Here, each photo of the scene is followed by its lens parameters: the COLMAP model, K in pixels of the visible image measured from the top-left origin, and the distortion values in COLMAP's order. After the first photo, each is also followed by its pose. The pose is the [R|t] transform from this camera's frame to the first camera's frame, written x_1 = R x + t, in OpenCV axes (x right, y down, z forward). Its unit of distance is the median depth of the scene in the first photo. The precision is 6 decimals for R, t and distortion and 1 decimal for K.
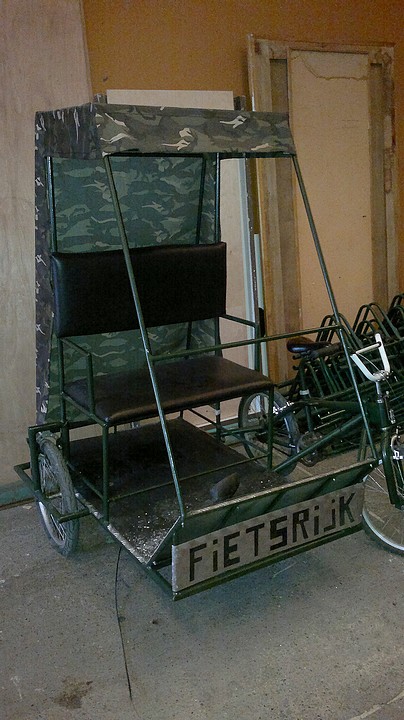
lens RADIAL K [[679.2, 0, 202.0], [0, 679.2, 360.0], [0, 0, 1]] dist [-0.004363, -0.027156]
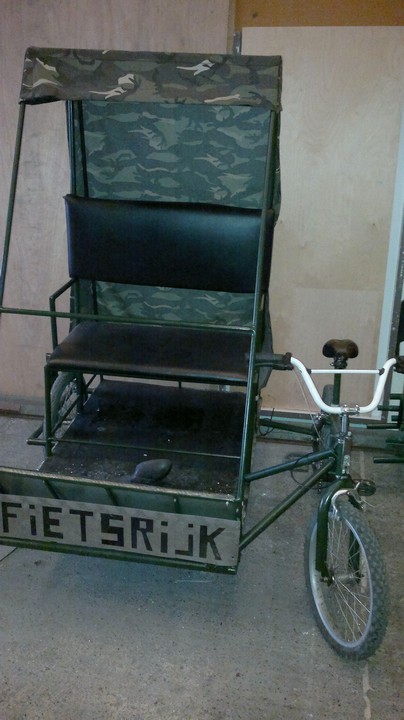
lens RADIAL K [[679.2, 0, 202.0], [0, 679.2, 360.0], [0, 0, 1]] dist [-0.004363, -0.027156]
pose [[0.759509, 0.270362, -0.591651, 0.651308], [-0.218244, 0.962727, 0.159768, -0.132696], [0.612794, 0.007779, 0.790205, 0.328640]]
